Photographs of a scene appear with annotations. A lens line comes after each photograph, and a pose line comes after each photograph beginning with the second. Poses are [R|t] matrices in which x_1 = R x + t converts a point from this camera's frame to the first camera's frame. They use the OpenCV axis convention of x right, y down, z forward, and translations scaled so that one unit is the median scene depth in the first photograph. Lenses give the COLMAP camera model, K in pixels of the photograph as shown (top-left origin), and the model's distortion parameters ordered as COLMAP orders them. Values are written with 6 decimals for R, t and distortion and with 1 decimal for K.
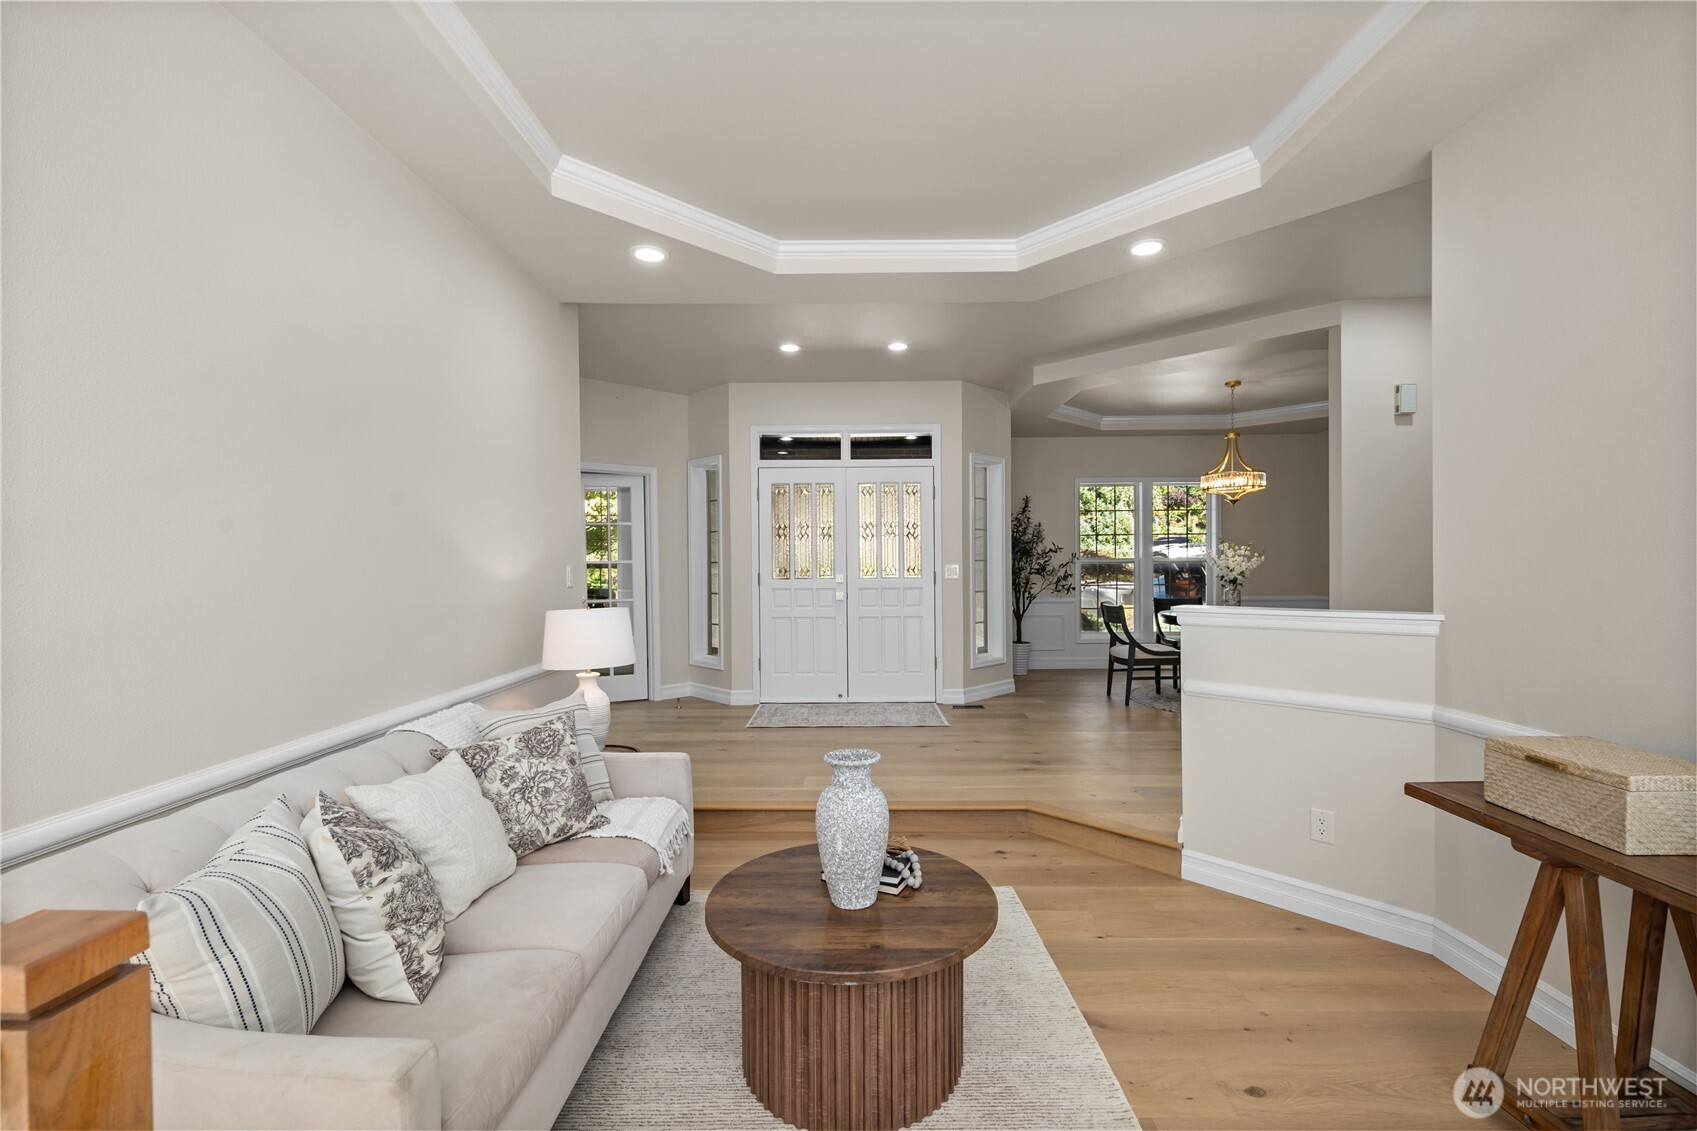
lens RADIAL K [[745.5, 0, 851.1], [0, 745.5, 570.9], [0, 0, 1]] dist [-0.002008, -0.000723]
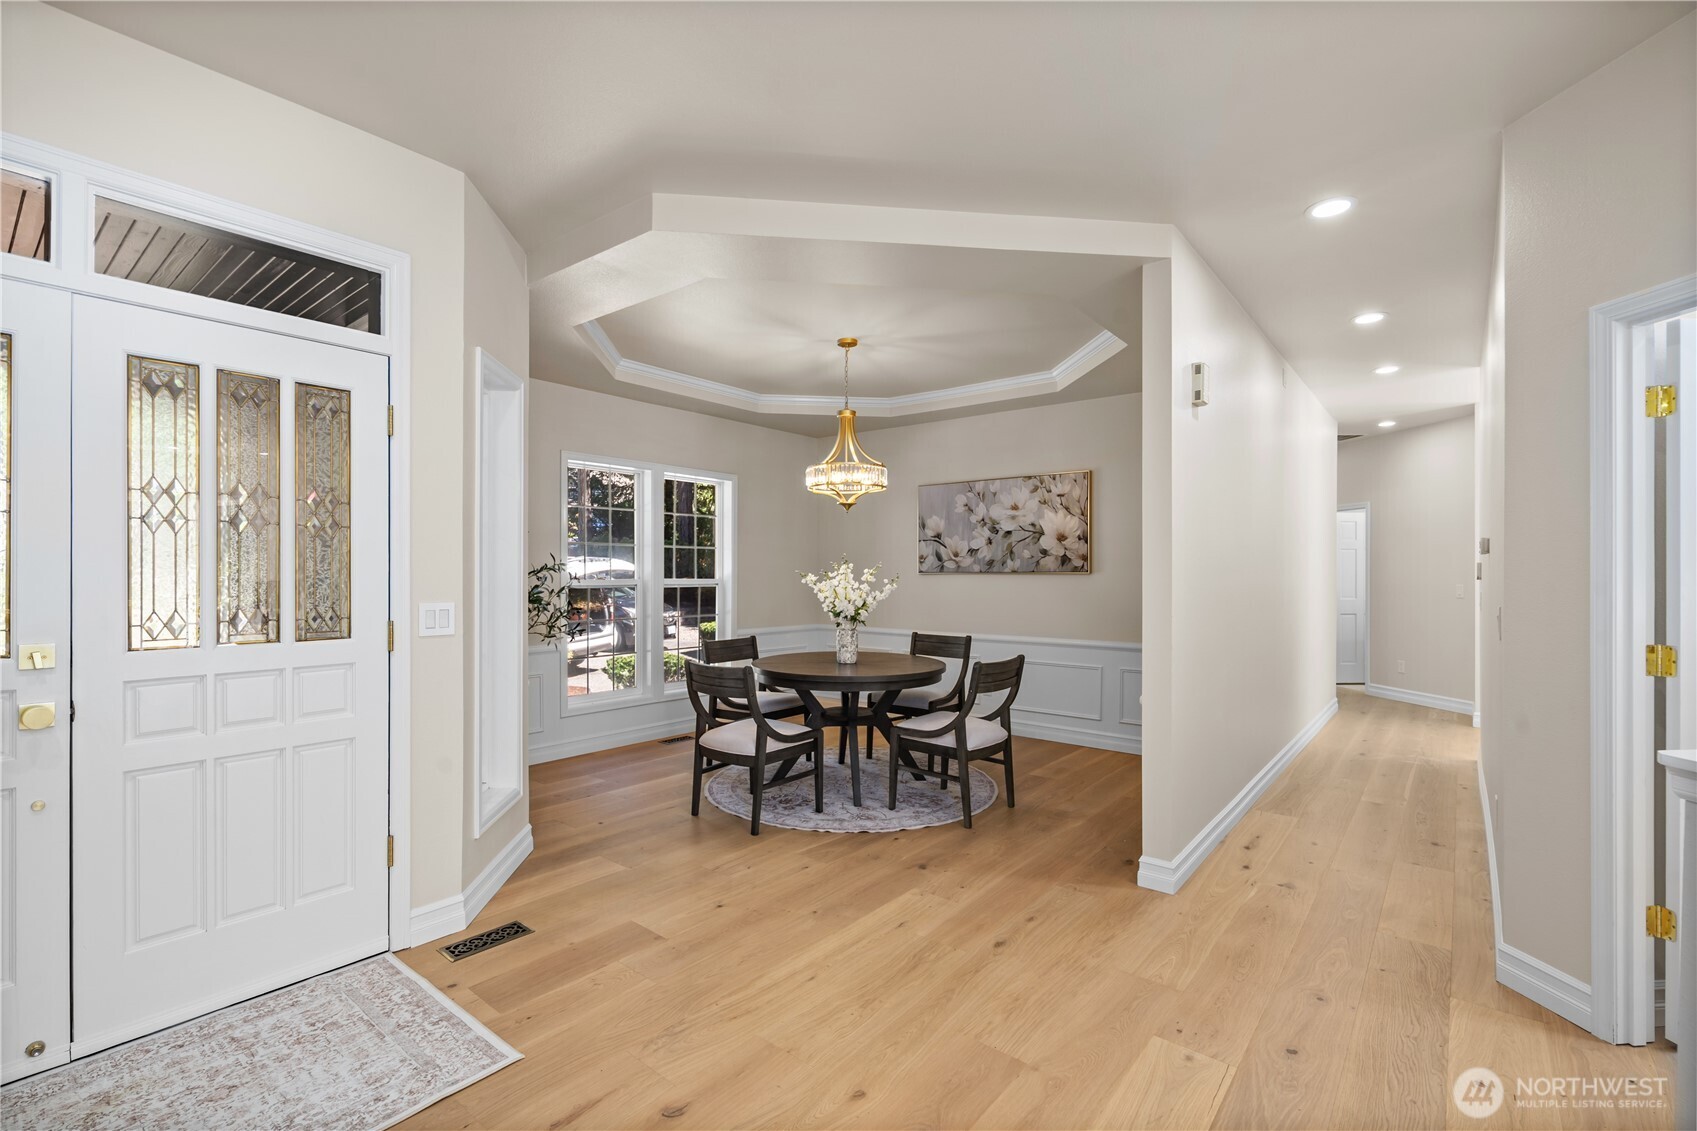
lens RADIAL K [[745.5, 0, 851.1], [0, 745.5, 570.9], [0, 0, 1]] dist [-0.002008, -0.000723]
pose [[0.620804, 0.015005, 0.783823, -0.047122], [-0.003088, 0.999856, -0.016694, -0.018838], [-0.783960, 0.007943, 0.620760, 0.560083]]
